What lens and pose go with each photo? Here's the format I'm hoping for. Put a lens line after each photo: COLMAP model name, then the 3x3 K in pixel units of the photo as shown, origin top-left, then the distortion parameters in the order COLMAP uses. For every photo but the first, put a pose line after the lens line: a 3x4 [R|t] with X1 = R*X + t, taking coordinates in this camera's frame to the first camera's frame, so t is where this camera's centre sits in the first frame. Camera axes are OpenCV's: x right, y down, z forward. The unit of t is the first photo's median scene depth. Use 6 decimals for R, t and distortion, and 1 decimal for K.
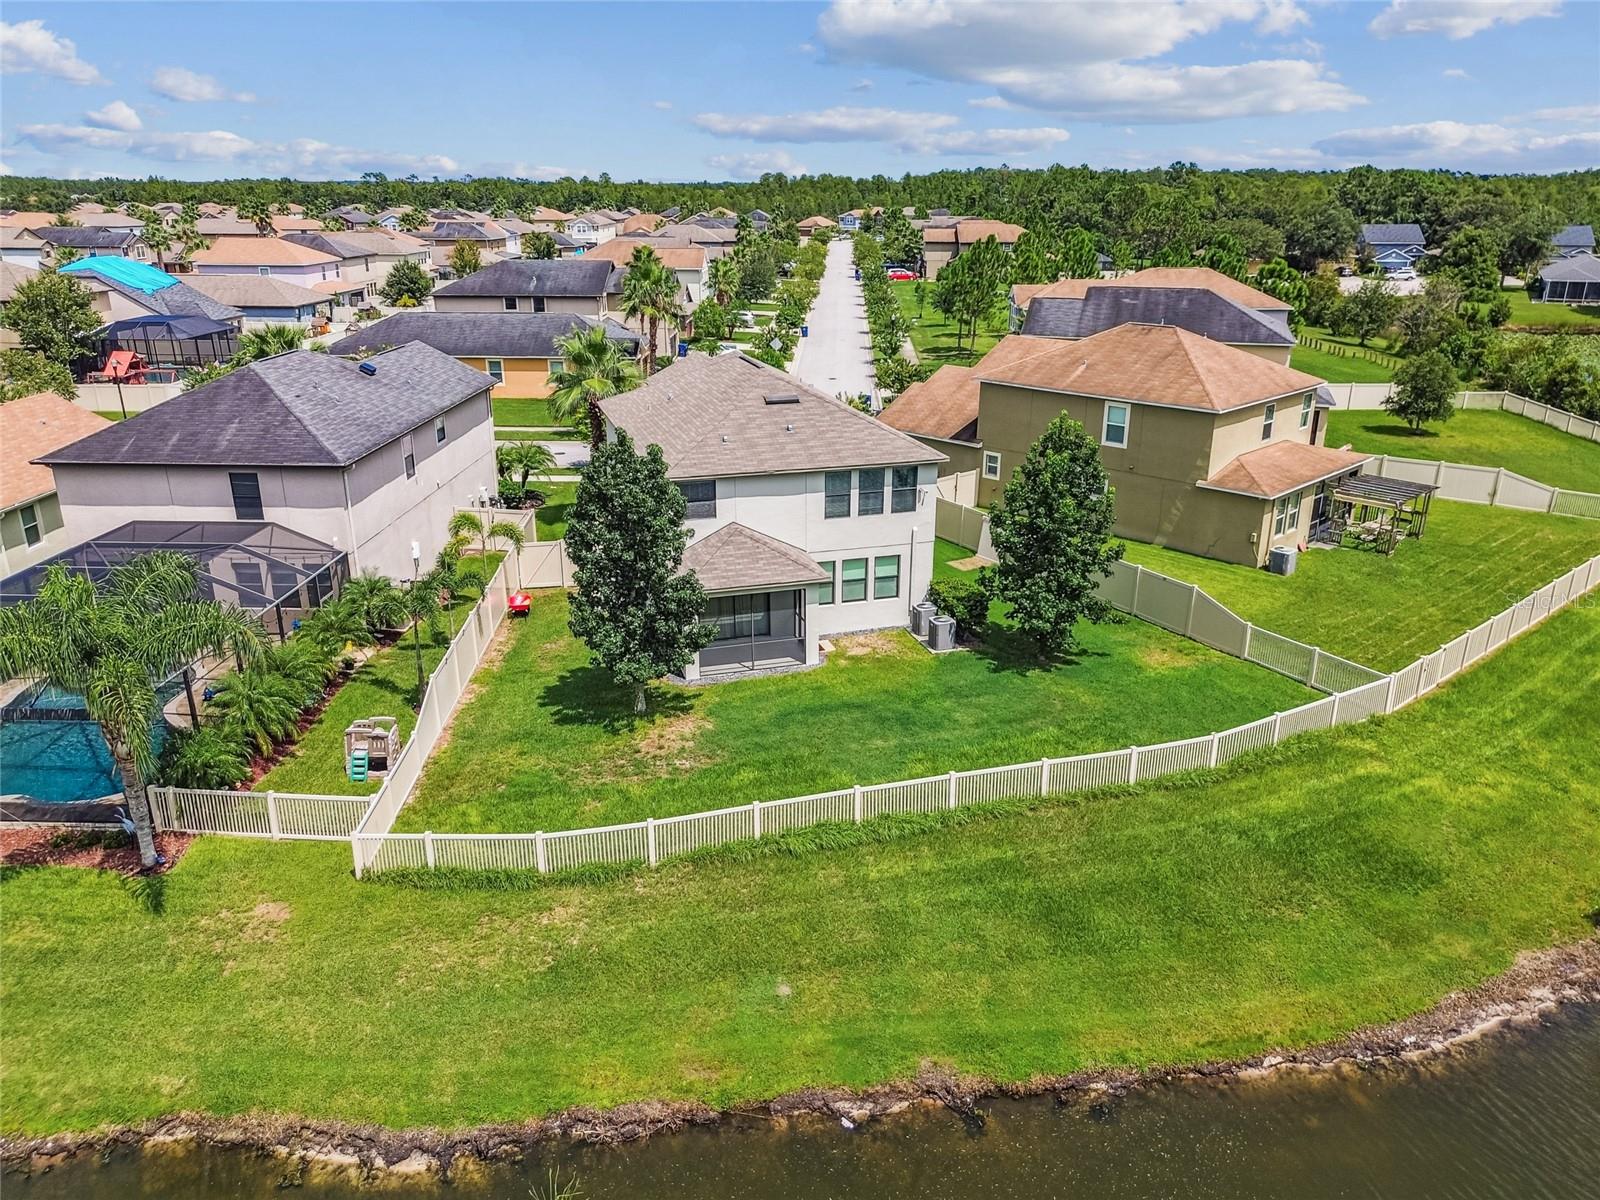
lens RADIAL K [[1128.3, 0, 797.7], [0, 1128.3, 589.4], [0, 0, 1]] dist [0.031047, -0.014877]
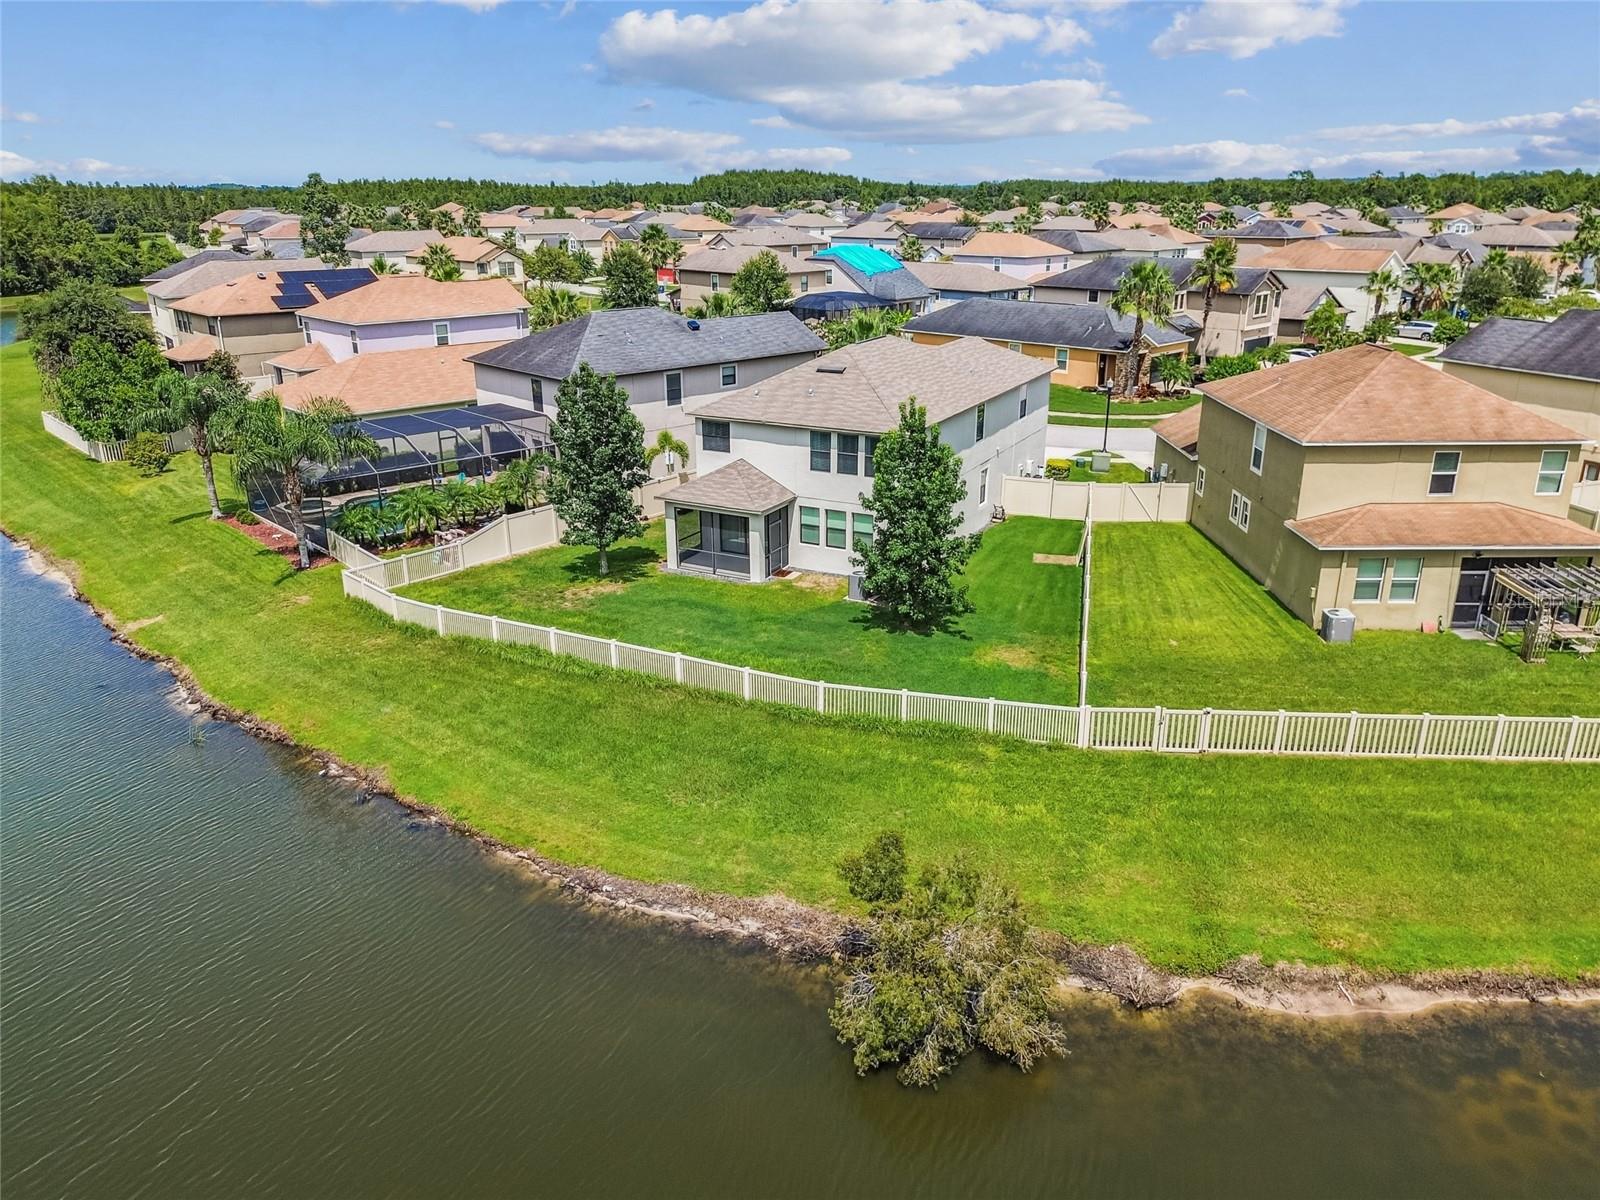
lens RADIAL K [[1128.3, 0, 791.8], [0, 1128.3, 608.1], [0, 0, 1]] dist [0.031047, -0.014877]
pose [[0.718744, 0.238037, -0.653257, 0.816536], [-0.227537, 0.968359, 0.102509, -0.039757], [0.656989, 0.074962, 0.750164, 0.111929]]
